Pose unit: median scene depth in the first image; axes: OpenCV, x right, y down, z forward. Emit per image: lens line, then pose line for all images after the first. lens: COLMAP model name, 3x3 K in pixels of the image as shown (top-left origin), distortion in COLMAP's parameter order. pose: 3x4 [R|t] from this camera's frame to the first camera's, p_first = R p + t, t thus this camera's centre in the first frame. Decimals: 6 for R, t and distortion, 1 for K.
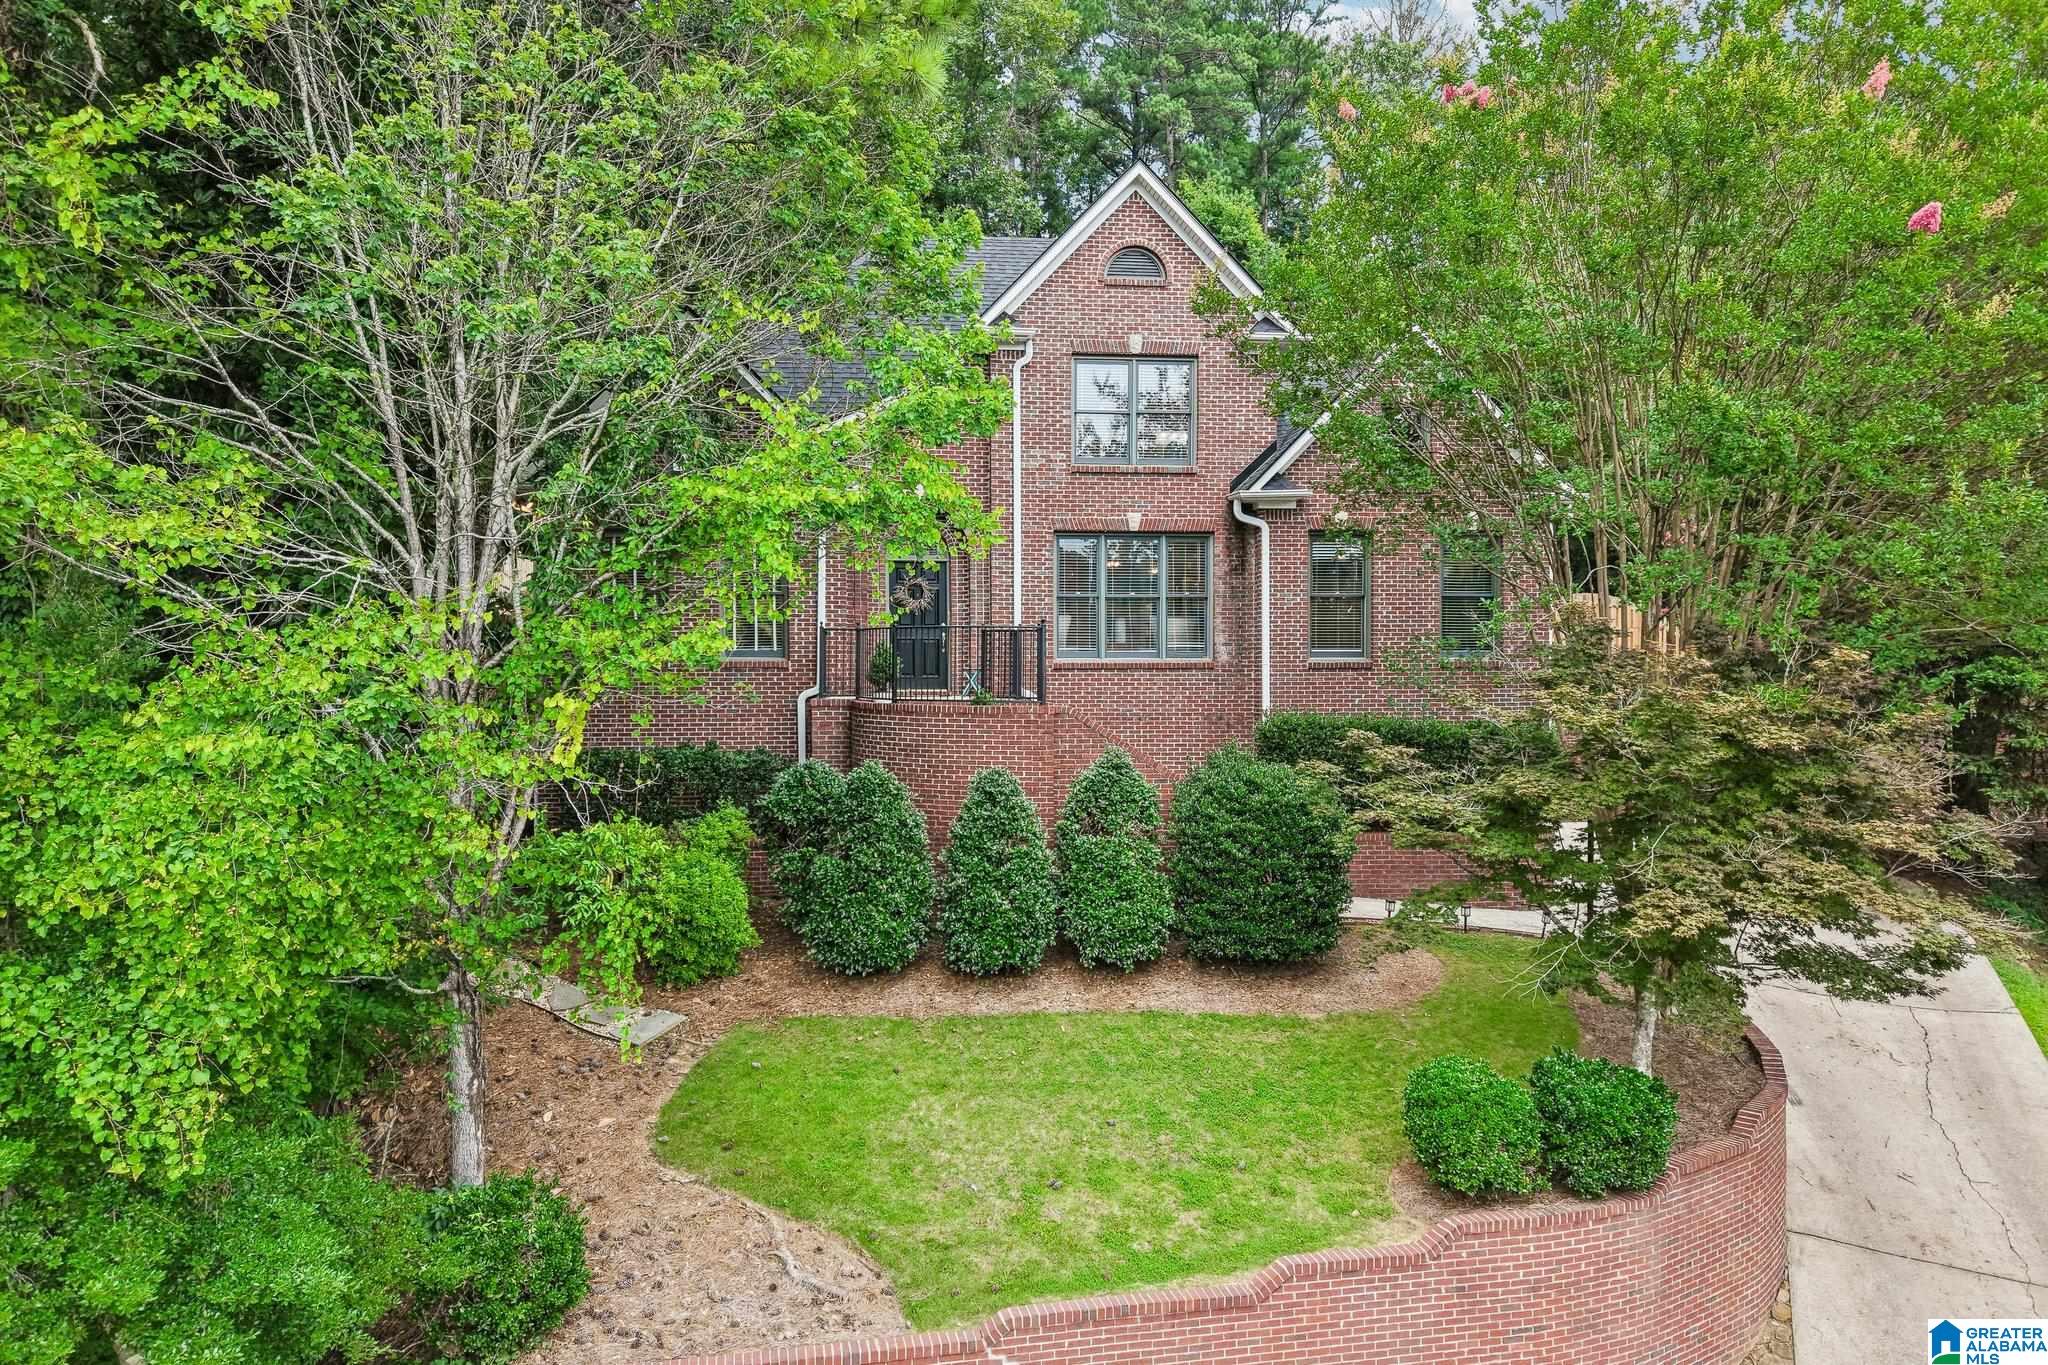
lens RADIAL K [[1358.7, 0, 1024.0], [0, 1358.7, 682.5], [0, 0, 1]] dist [0.020009, -0.005650]
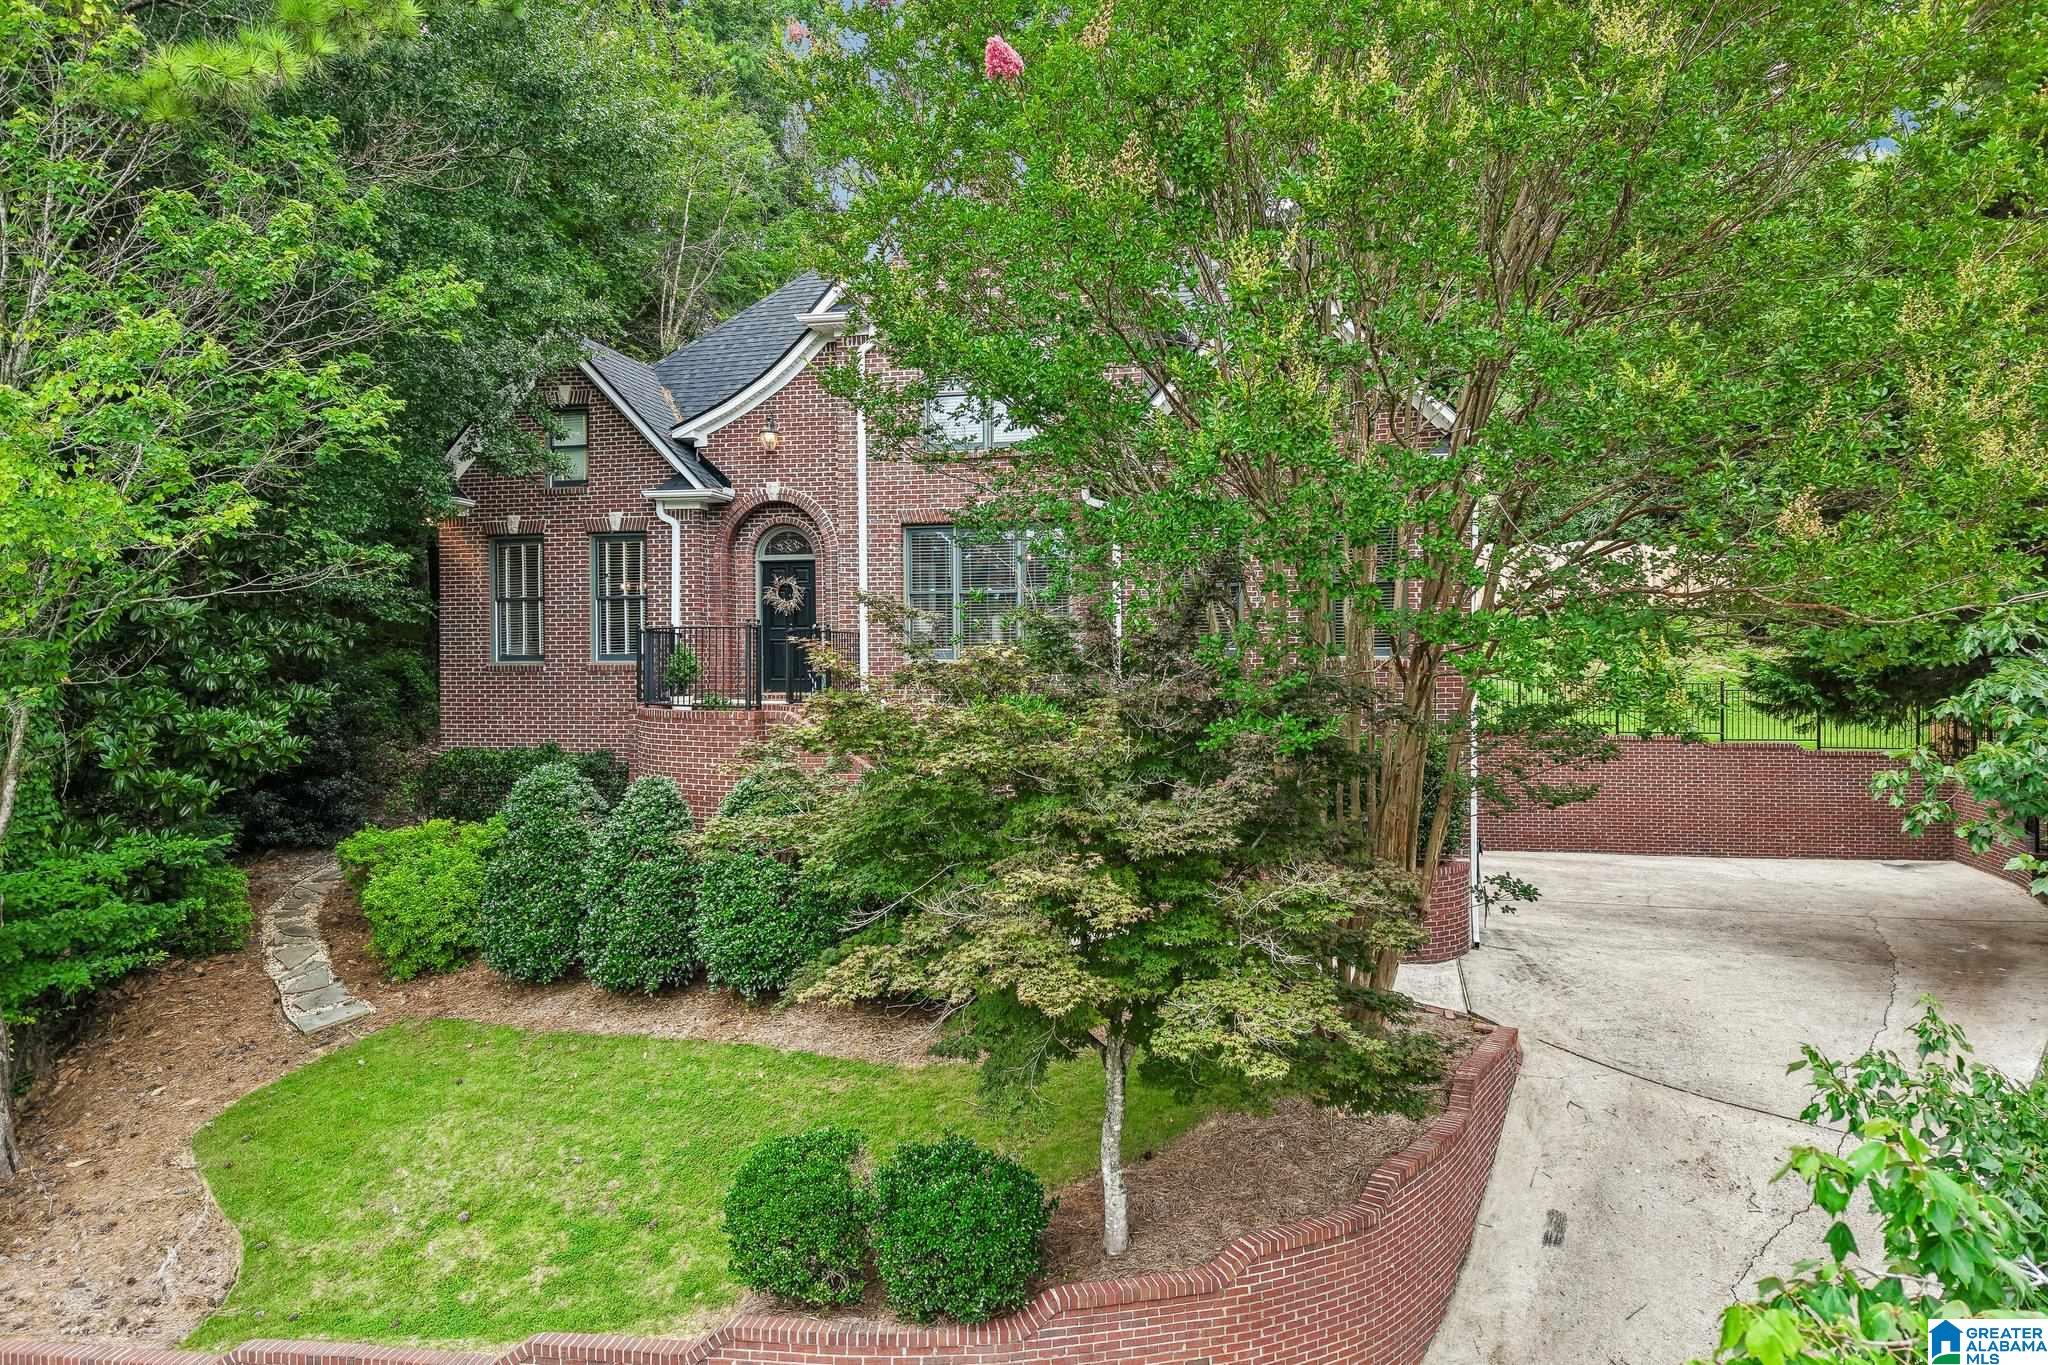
lens RADIAL K [[1365.6, 0, 1024.0], [0, 1365.6, 682.5], [0, 0, 1]] dist [0.020498, -0.015659]
pose [[0.937578, -0.000958, -0.347773, 0.583715], [0.000691, 0.999999, -0.000891, -0.001813], [0.347774, 0.000595, 0.937578, 0.196296]]
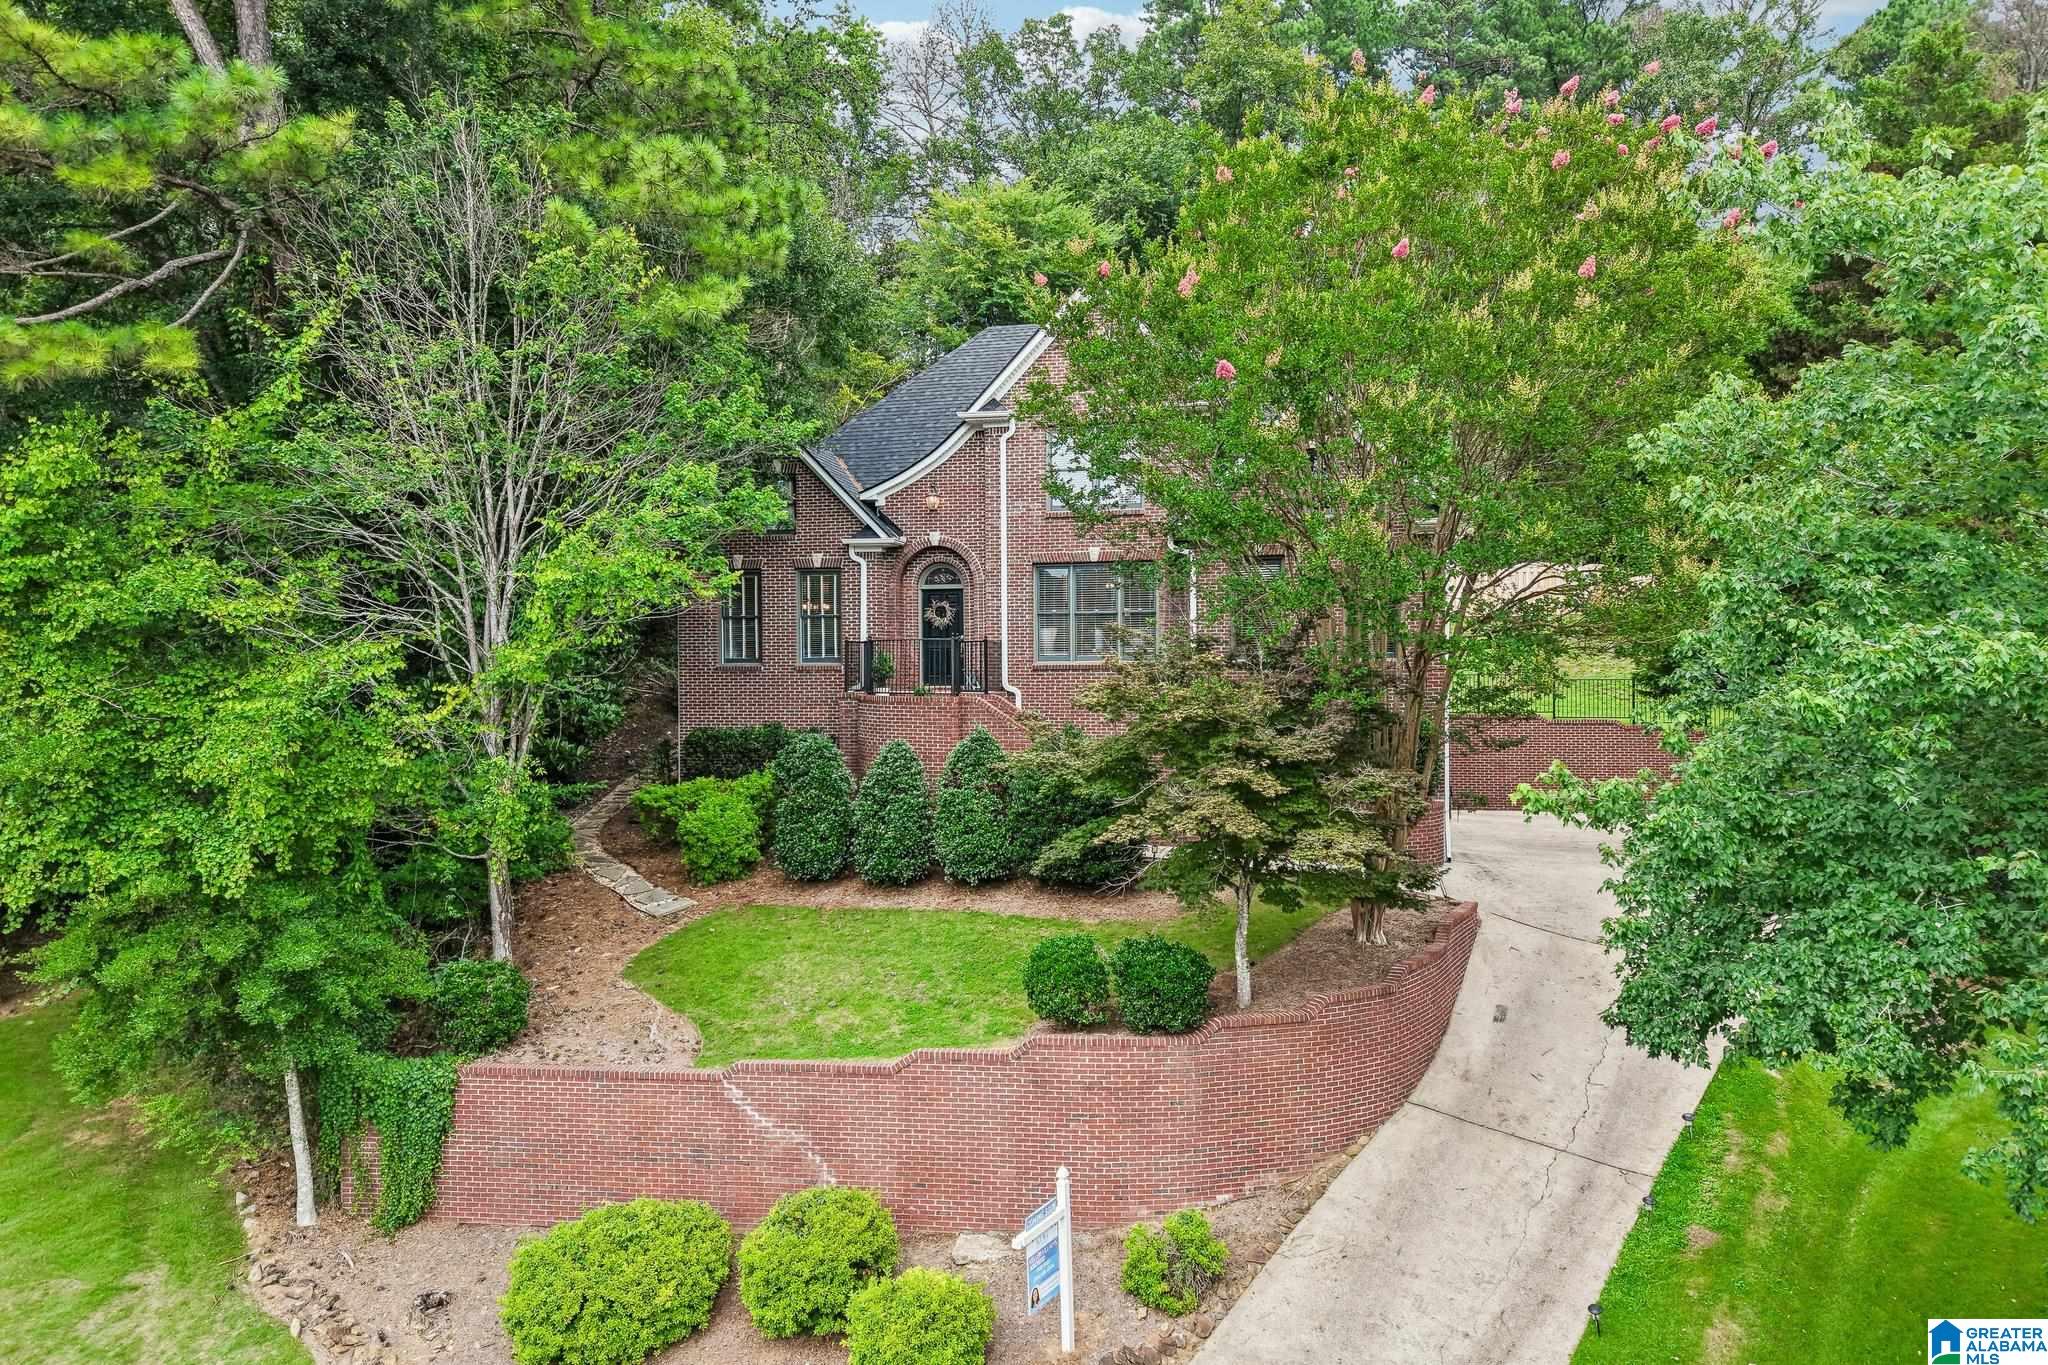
lens RADIAL K [[1353.5, 0, 1026.4], [0, 1353.5, 677.9], [0, 0, 1]] dist [0.056655, -0.059347]
pose [[0.946747, -0.004107, -0.321953, 0.587852], [0.002242, 0.999978, -0.006165, 0.007583], [0.321972, 0.005115, 0.946735, -0.310085]]
